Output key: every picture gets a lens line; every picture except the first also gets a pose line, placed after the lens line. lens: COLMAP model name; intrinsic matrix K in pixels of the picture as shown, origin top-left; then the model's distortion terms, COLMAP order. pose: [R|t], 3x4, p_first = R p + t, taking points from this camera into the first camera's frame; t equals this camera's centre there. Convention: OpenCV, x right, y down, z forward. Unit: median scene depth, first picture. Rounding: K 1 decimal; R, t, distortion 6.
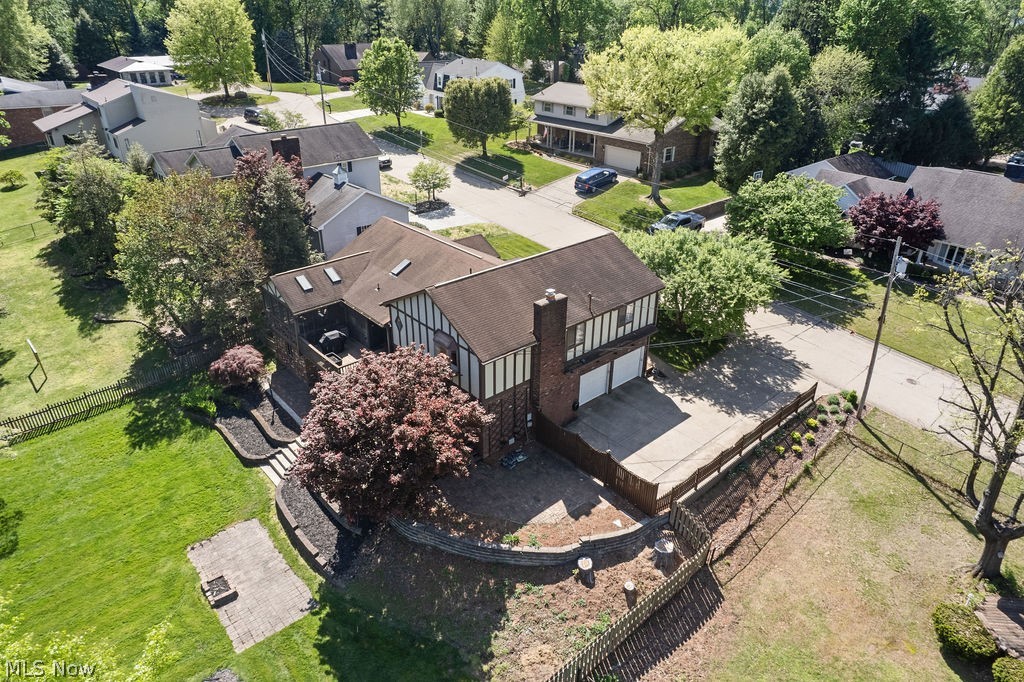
lens RADIAL K [[656.5, 0, 514.4], [0, 656.5, 338.9], [0, 0, 1]] dist [-0.076257, 0.066524]
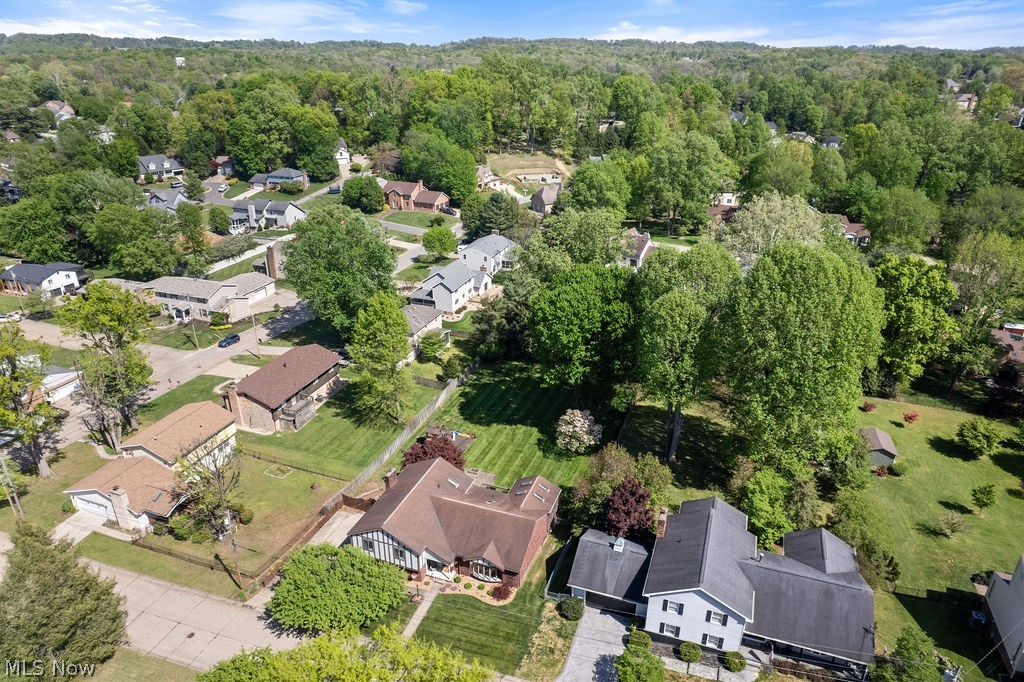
lens RADIAL K [[656.5, 0, 514.4], [0, 656.5, 338.9], [0, 0, 1]] dist [-0.076257, 0.066524]
pose [[-0.878390, 0.175690, -0.444482, 0.568353], [-0.229775, 0.660230, 0.715052, -1.958282], [0.419087, 0.730226, -0.539570, 1.892765]]
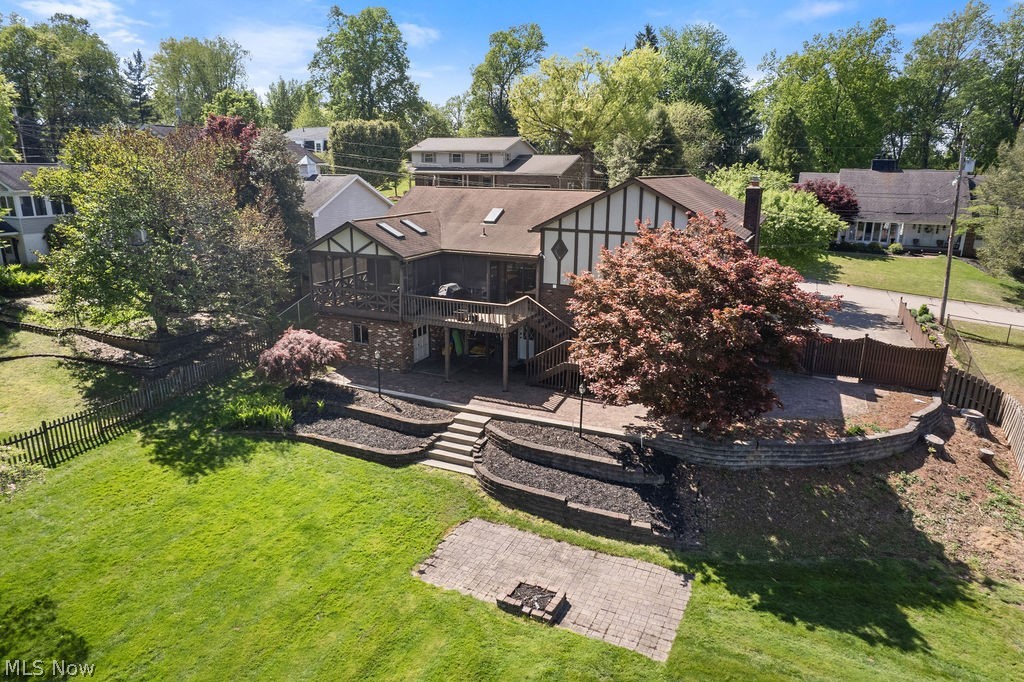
lens RADIAL K [[656.5, 0, 514.4], [0, 656.5, 338.9], [0, 0, 1]] dist [-0.076257, 0.066524]
pose [[0.909979, -0.102182, 0.401866, -0.550407], [0.185078, 0.967355, -0.173119, 0.205404], [-0.371058, 0.231911, 0.899185, 0.330932]]
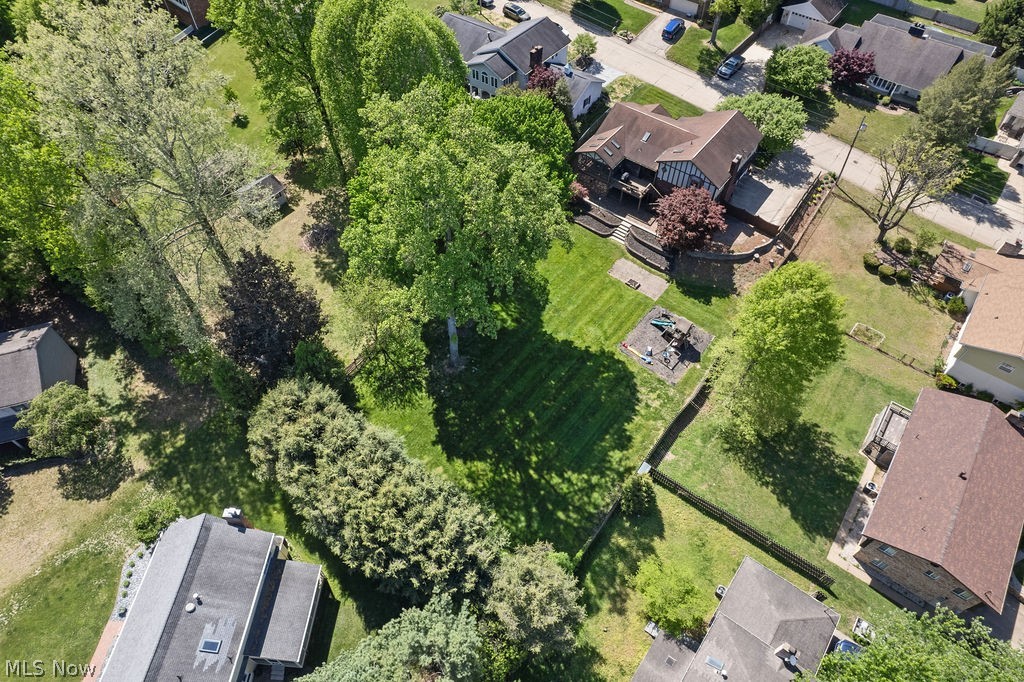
lens RADIAL K [[656.5, 0, 514.4], [0, 656.5, 338.9], [0, 0, 1]] dist [-0.076257, 0.066524]
pose [[0.979944, -0.158265, 0.121086, -1.072458], [0.091267, 0.896616, 0.433302, -0.535789], [-0.177144, -0.413561, 0.893078, -1.230230]]
